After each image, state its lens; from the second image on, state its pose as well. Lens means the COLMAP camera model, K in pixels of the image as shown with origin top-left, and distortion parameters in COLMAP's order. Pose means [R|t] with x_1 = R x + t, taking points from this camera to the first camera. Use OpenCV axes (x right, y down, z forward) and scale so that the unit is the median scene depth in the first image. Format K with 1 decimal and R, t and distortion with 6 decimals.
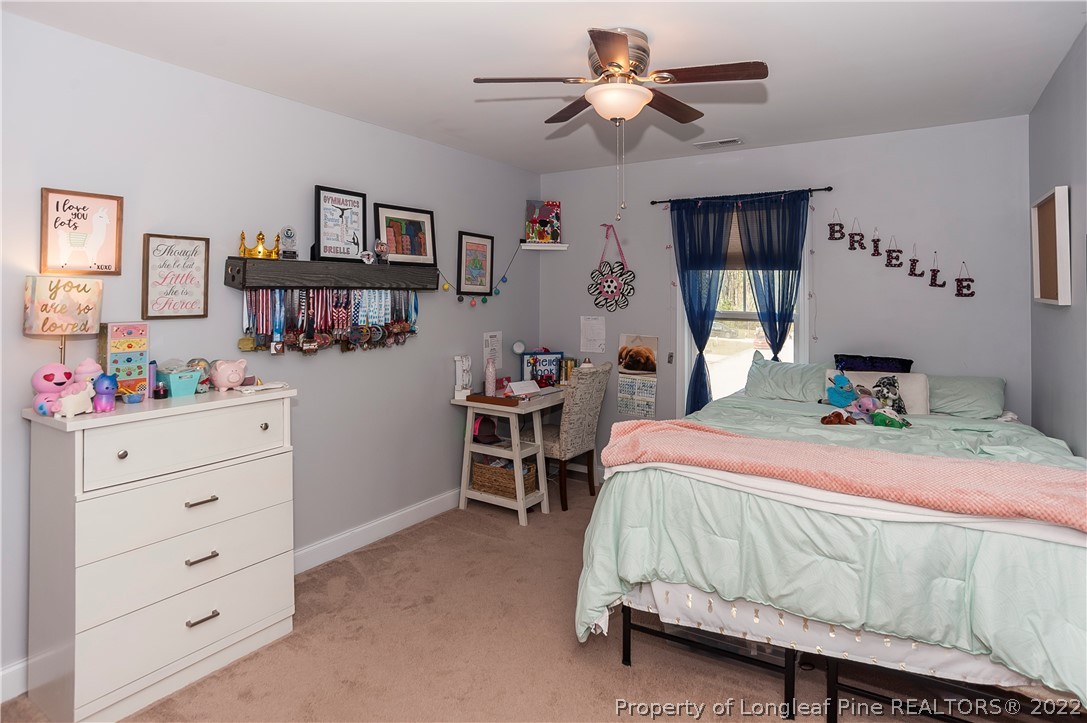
lens RADIAL K [[600.6, 0, 567.4], [0, 600.6, 330.3], [0, 0, 1]] dist [-0.094836, 0.042075]
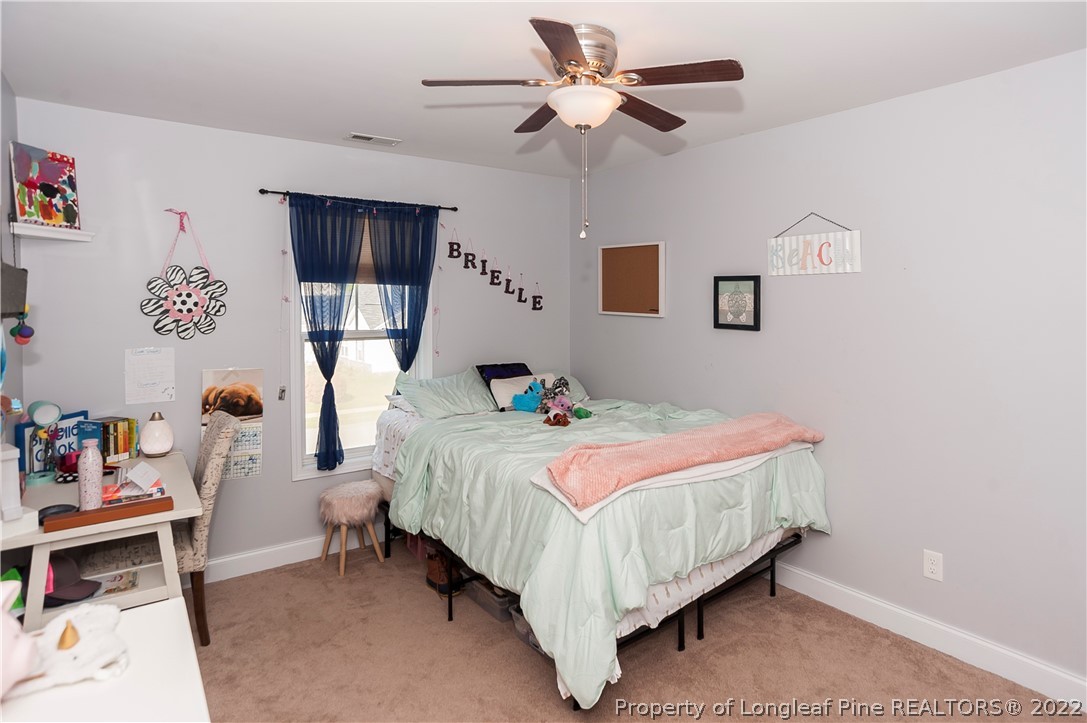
lens RADIAL K [[586.5, 0, 549.3], [0, 586.5, 355.5], [0, 0, 1]] dist [-0.077971, 0.043165]
pose [[0.364724, -0.083455, 0.927368, -0.426422], [0.059075, 0.996043, 0.066402, -0.035074], [-0.929240, 0.030566, 0.368210, 0.416848]]
